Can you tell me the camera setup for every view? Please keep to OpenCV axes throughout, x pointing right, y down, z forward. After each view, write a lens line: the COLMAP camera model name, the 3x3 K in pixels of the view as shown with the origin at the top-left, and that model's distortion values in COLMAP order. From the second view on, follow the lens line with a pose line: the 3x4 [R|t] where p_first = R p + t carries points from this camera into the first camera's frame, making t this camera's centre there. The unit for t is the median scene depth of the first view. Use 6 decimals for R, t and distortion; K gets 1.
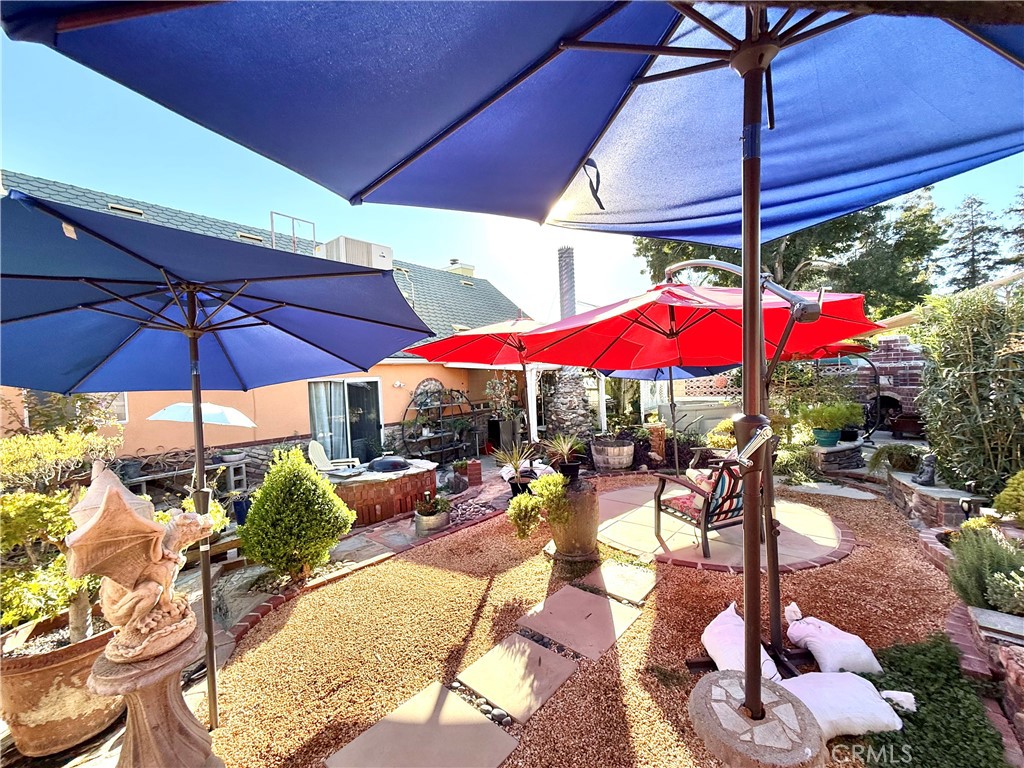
lens RADIAL K [[405.5, 0, 516.5], [0, 405.5, 384.9], [0, 0, 1]] dist [0.002303, 0.000185]
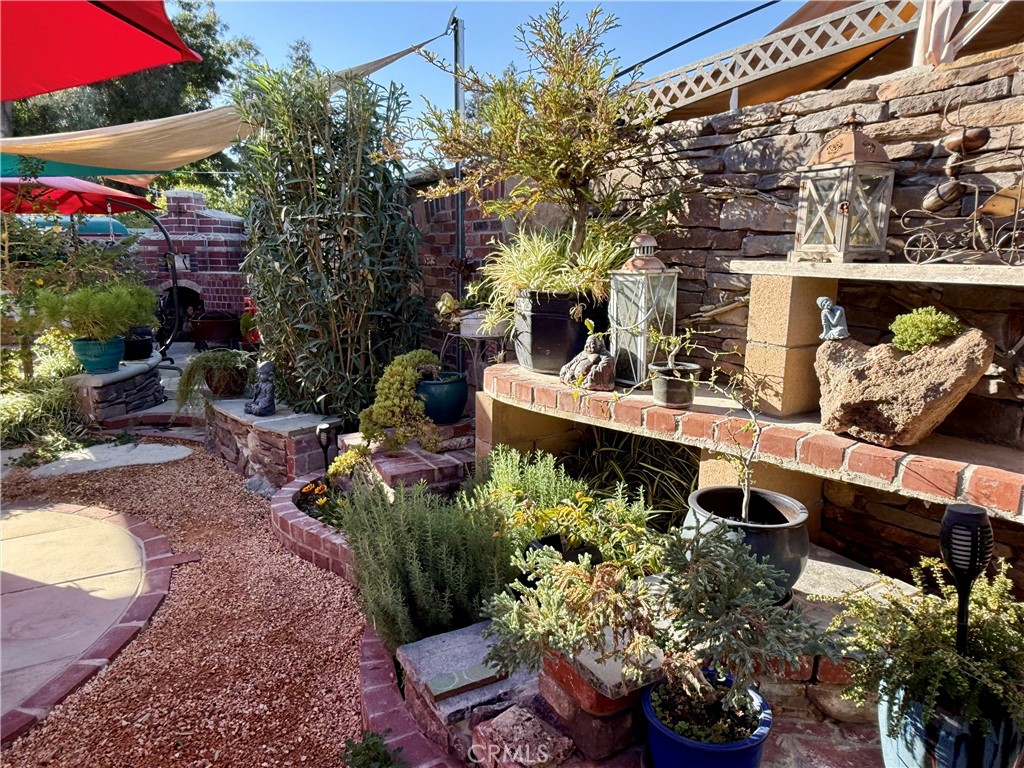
lens RADIAL K [[661.5, 0, 511.9], [0, 661.5, 385.0], [0, 0, 1]] dist [0.003972, -0.002493]
pose [[0.354187, -0.130623, 0.926007, 0.226146], [-0.005438, 0.989893, 0.141715, 0.059427], [-0.935159, -0.055229, 0.349897, 0.294096]]
